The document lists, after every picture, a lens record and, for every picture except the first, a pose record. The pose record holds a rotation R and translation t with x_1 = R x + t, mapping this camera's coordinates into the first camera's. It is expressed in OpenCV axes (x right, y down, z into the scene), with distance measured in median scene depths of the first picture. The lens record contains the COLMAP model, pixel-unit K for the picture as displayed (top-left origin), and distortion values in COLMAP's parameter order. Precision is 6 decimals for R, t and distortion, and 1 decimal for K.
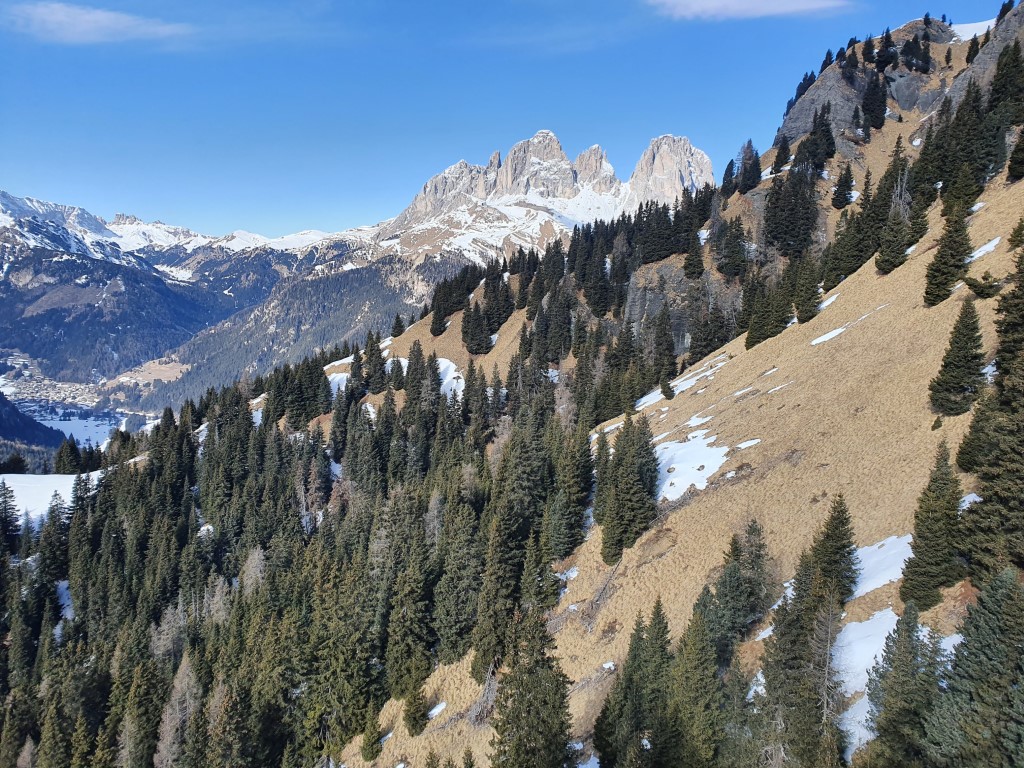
lens RADIAL K [[827.6, 0, 514.8], [0, 827.6, 379.9], [0, 0, 1]] dist [0.092335, -0.062228]
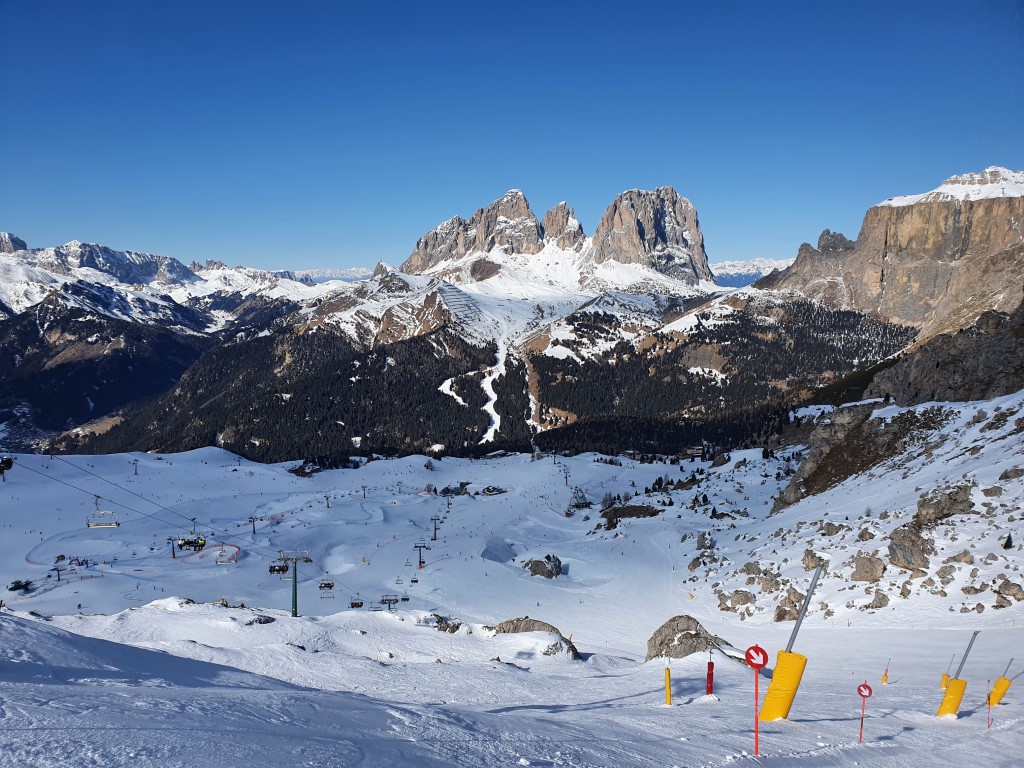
lens RADIAL K [[827.6, 0, 510.5], [0, 827.6, 386.6], [0, 0, 1]] dist [0.092335, -0.062228]
pose [[0.982133, 0.010760, -0.187880, 0.237741], [-0.012761, 0.999874, -0.009442, -0.038282], [0.187755, 0.011671, 0.982147, -0.044392]]
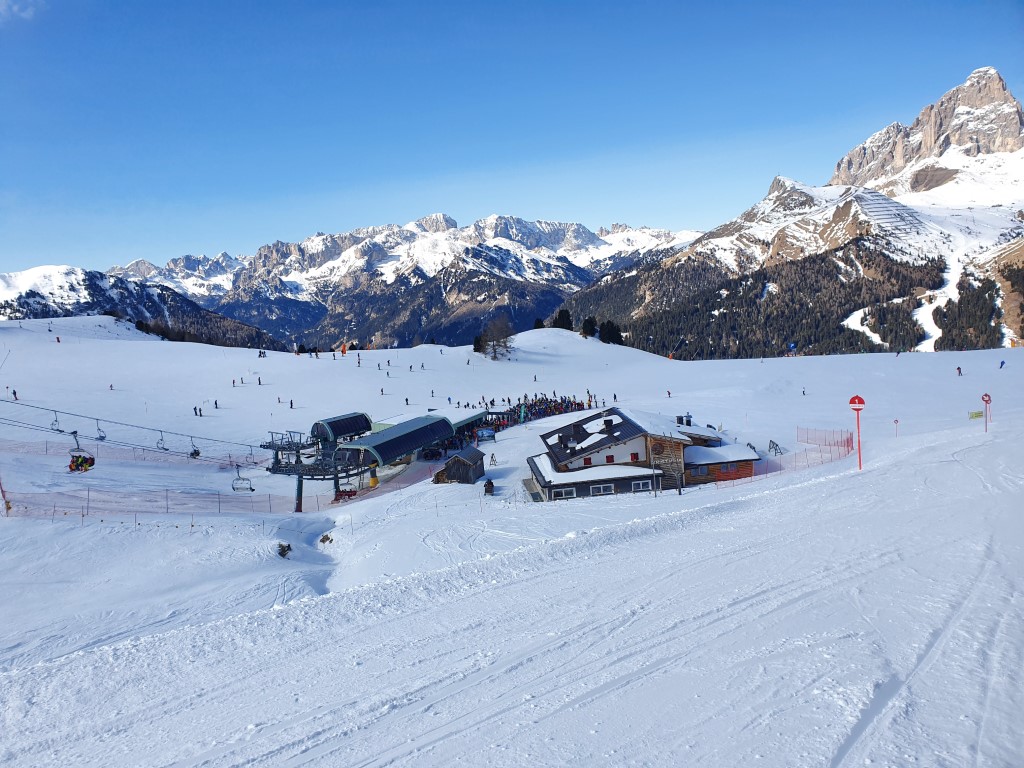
lens RADIAL K [[827.6, 0, 511.3], [0, 827.6, 401.2], [0, 0, 1]] dist [0.092335, -0.062228]
pose [[0.773972, 0.037309, -0.632119, 0.211256], [-0.012404, 0.998965, 0.043772, -0.019806], [0.633098, -0.026038, 0.773634, 0.105639]]
